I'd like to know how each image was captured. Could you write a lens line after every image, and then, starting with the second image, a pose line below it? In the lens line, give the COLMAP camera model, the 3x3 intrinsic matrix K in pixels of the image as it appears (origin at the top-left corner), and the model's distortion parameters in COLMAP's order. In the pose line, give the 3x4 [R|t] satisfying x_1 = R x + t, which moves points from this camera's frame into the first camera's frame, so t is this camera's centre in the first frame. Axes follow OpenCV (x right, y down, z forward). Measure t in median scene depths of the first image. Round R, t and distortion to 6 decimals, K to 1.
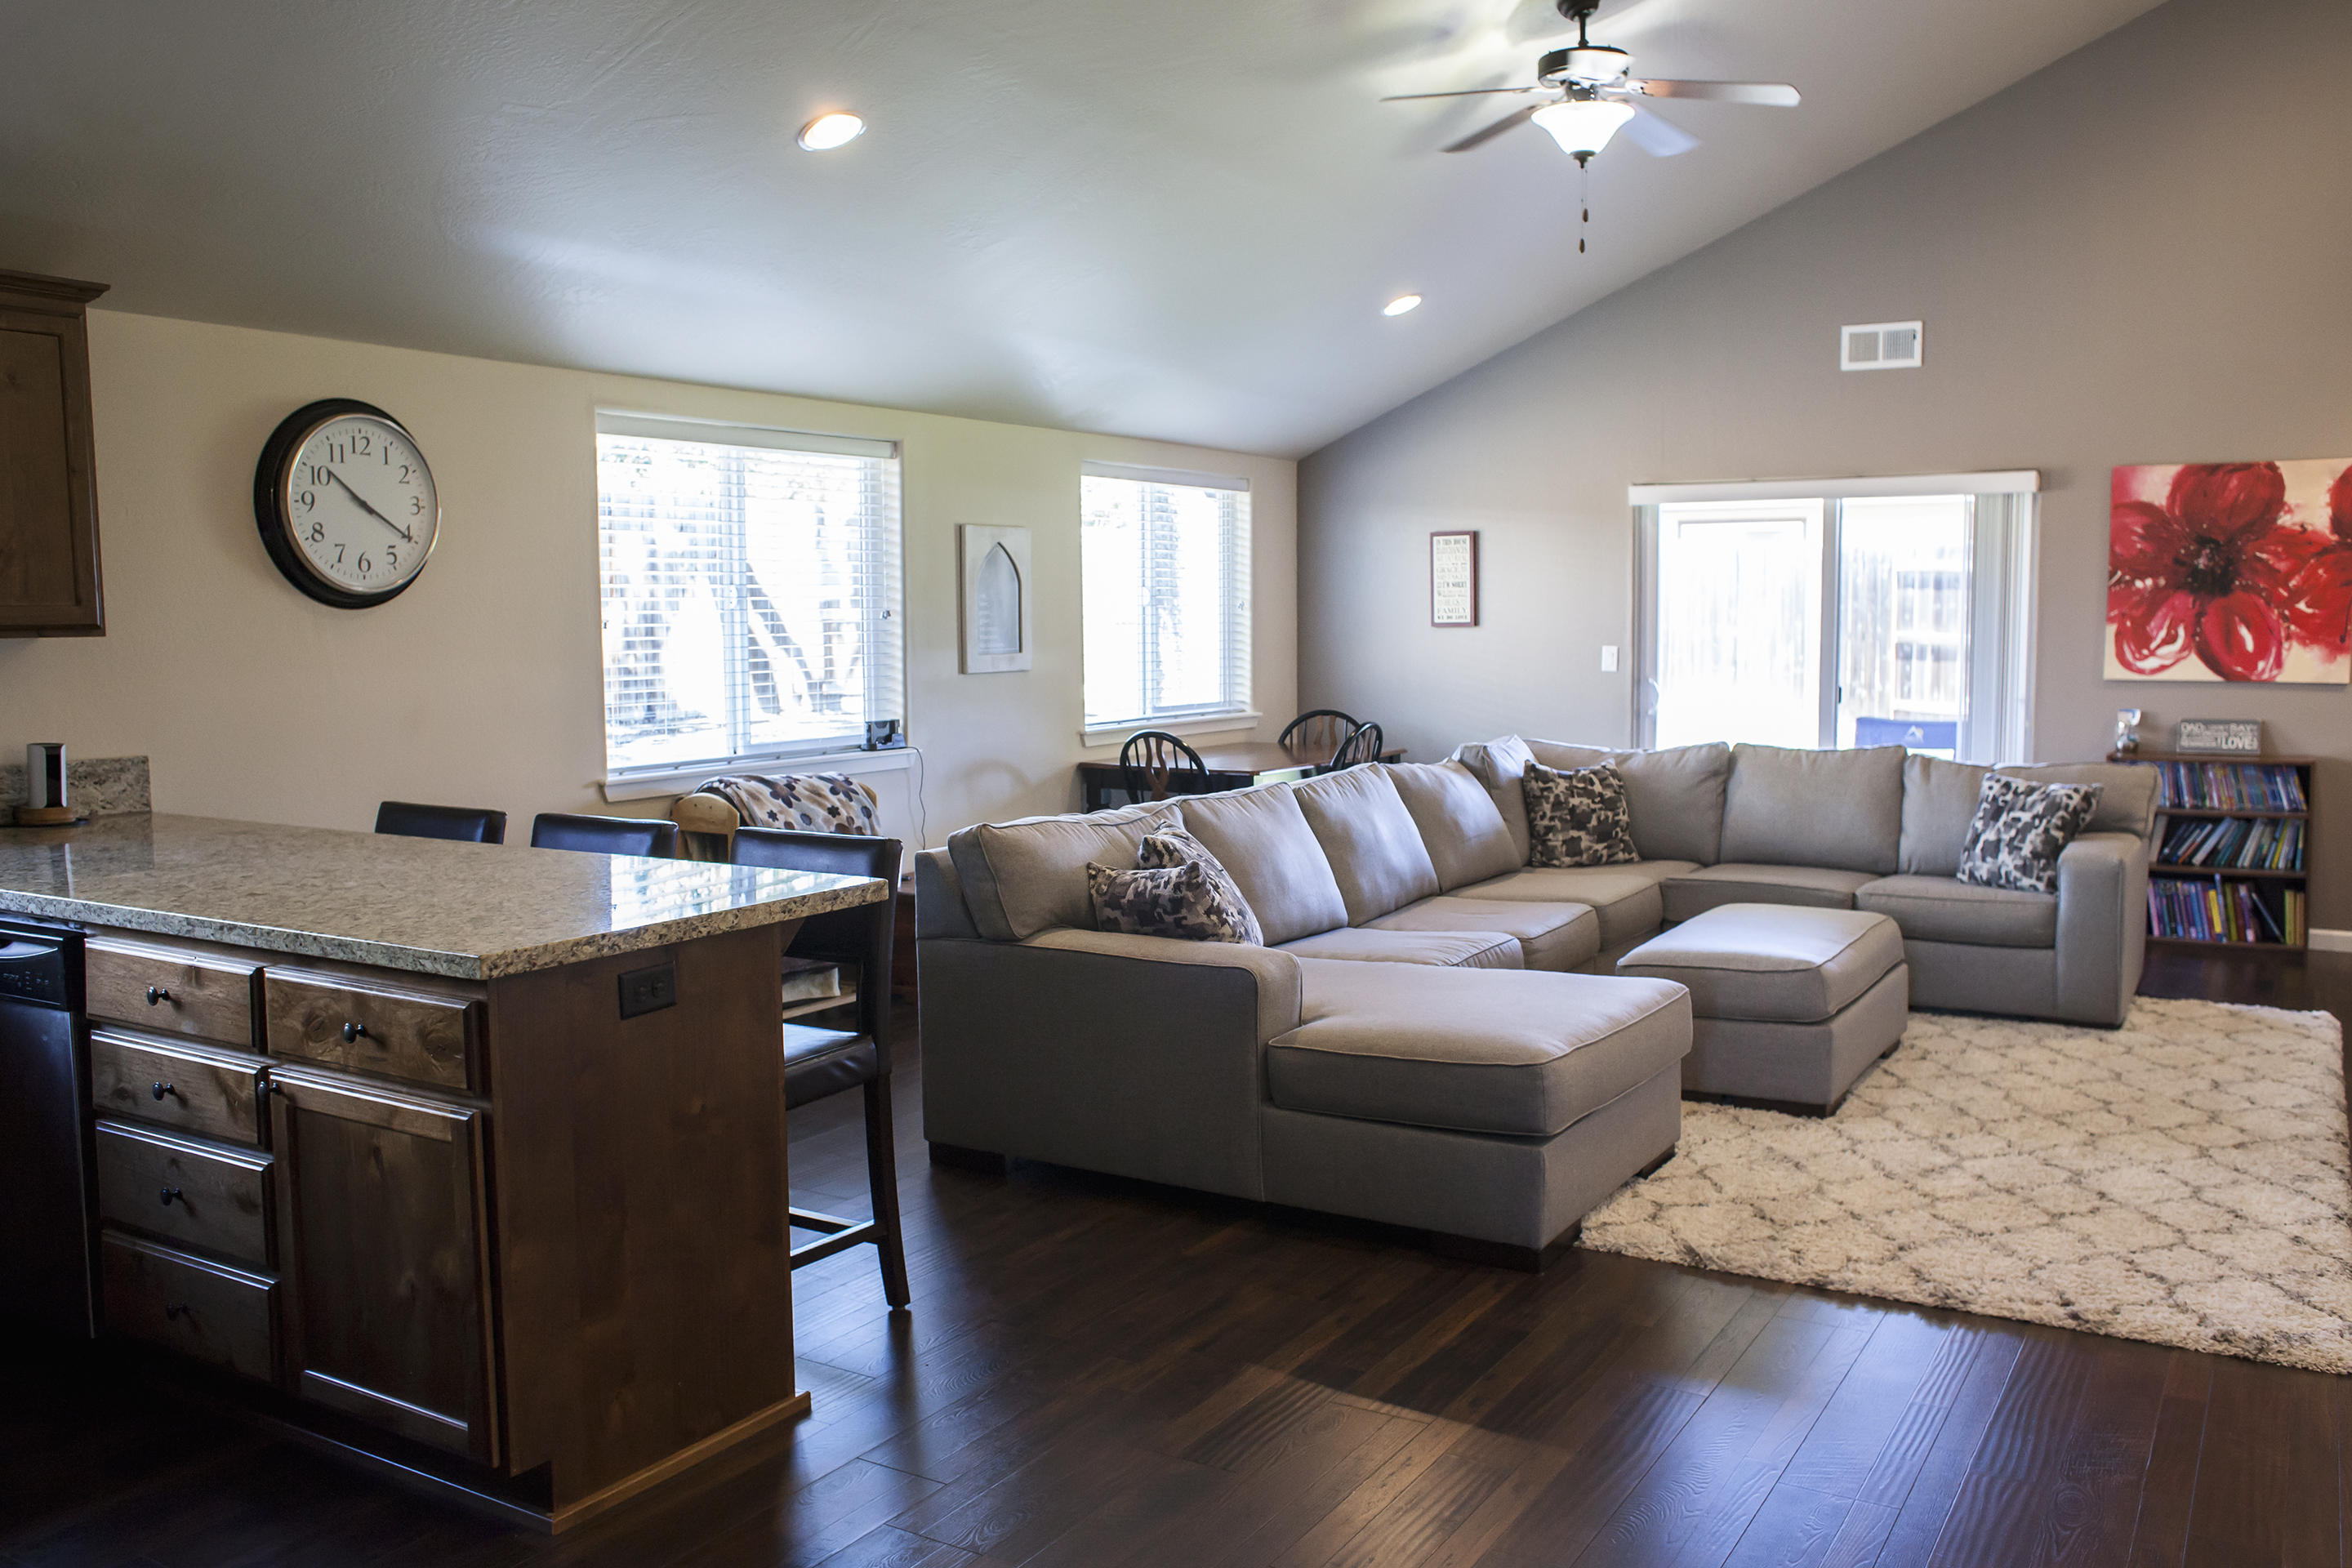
lens RADIAL K [[1879.6, 0, 1190.8], [0, 1879.6, 785.0], [0, 0, 1]] dist [-0.097801, 0.130067]
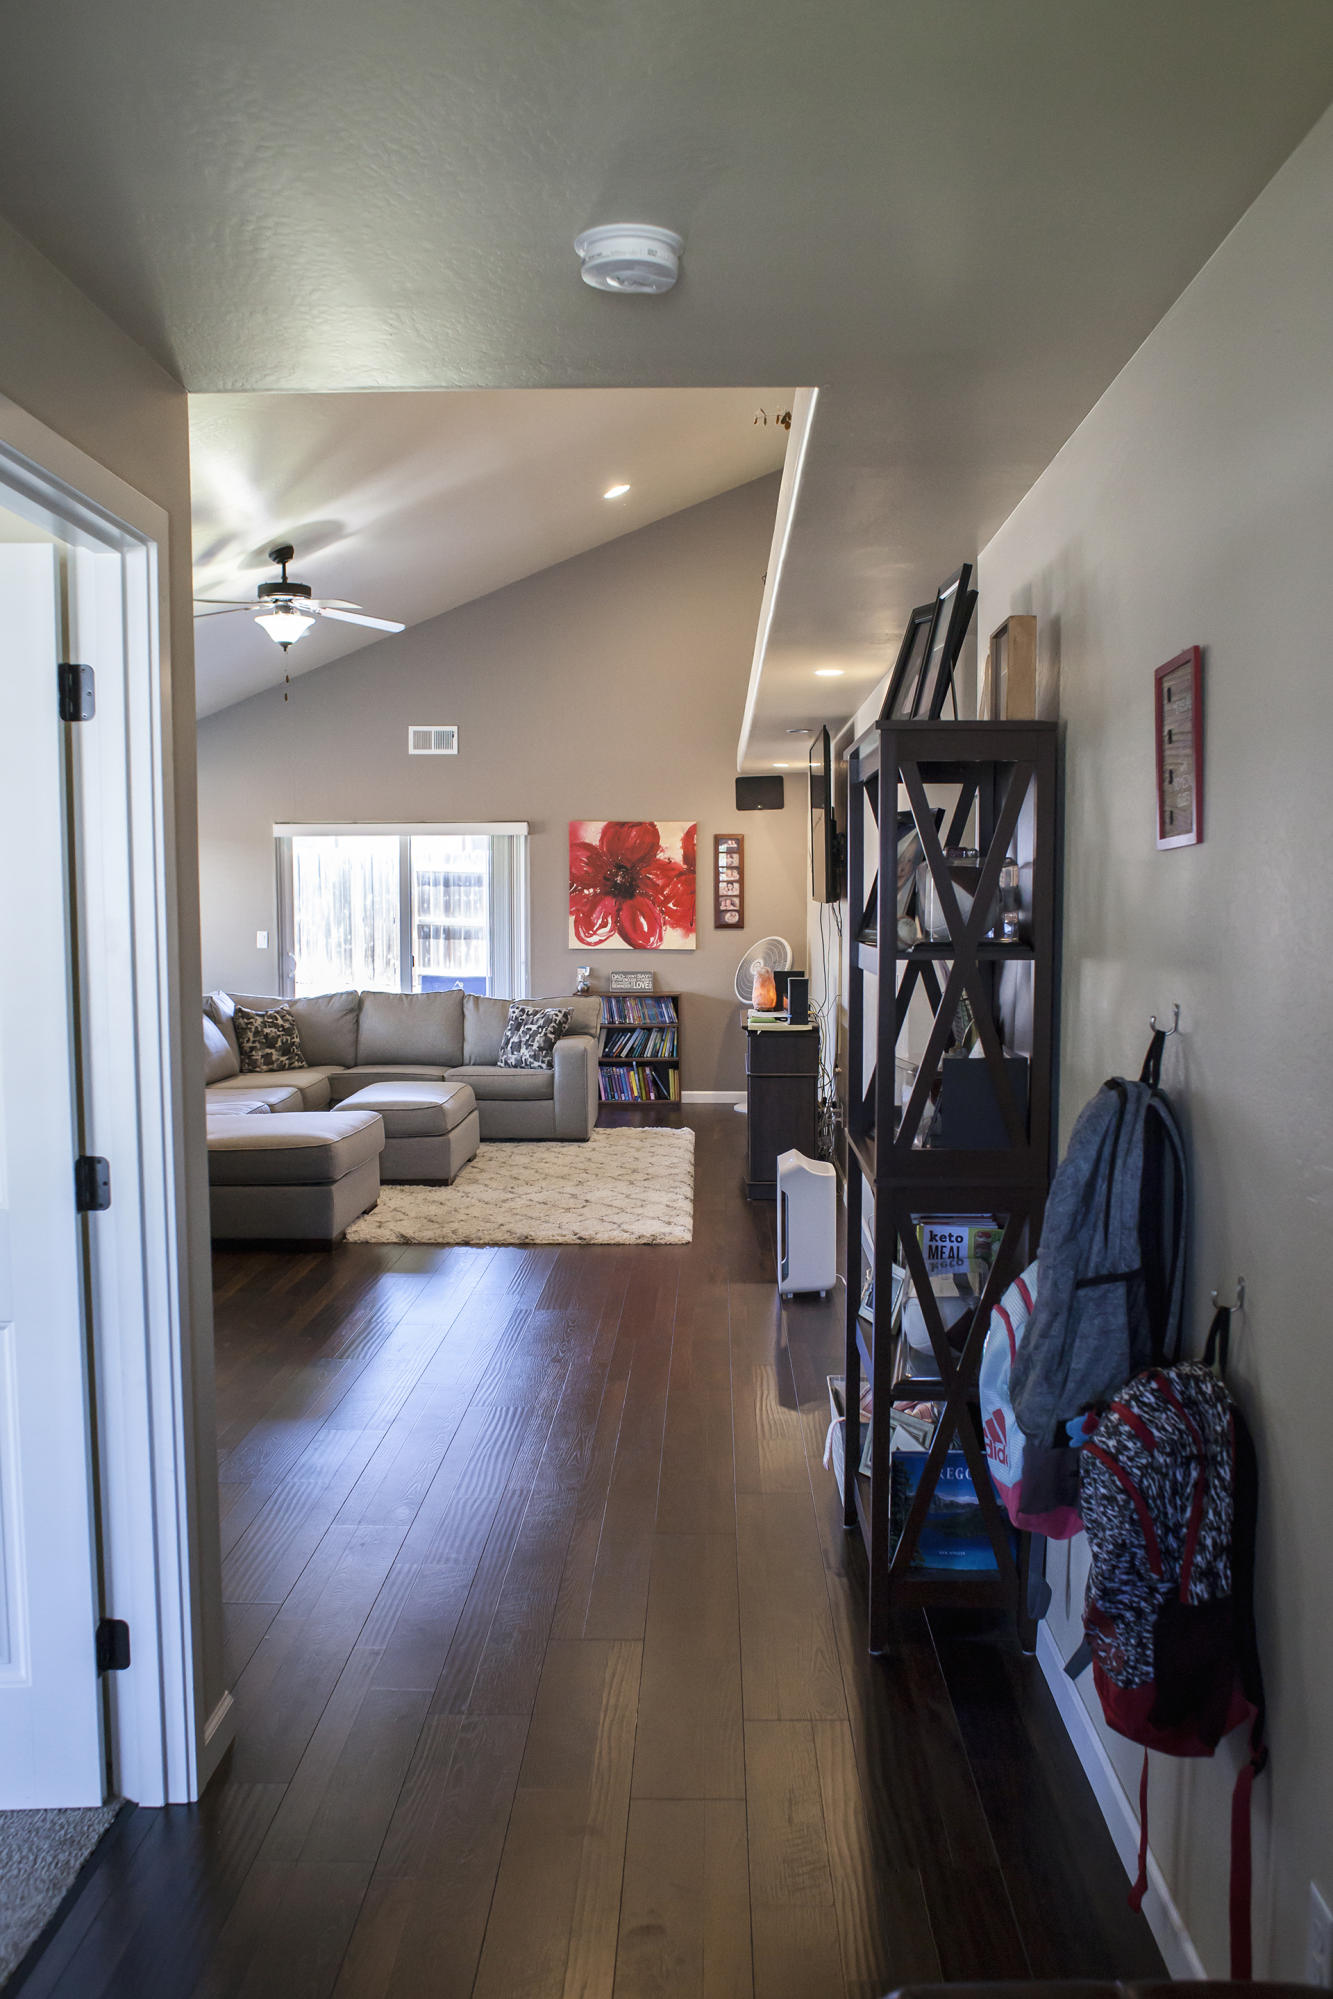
lens RADIAL K [[1597.5, 0, 666.5], [0, 1597.5, 999.5], [0, 0, 1]] dist [-0.097801, 0.130067]
pose [[0.864406, -0.026322, 0.502105, -0.171981], [0.040989, 0.998994, -0.018194, 0.020410], [-0.501121, 0.036307, 0.864615, -0.319818]]
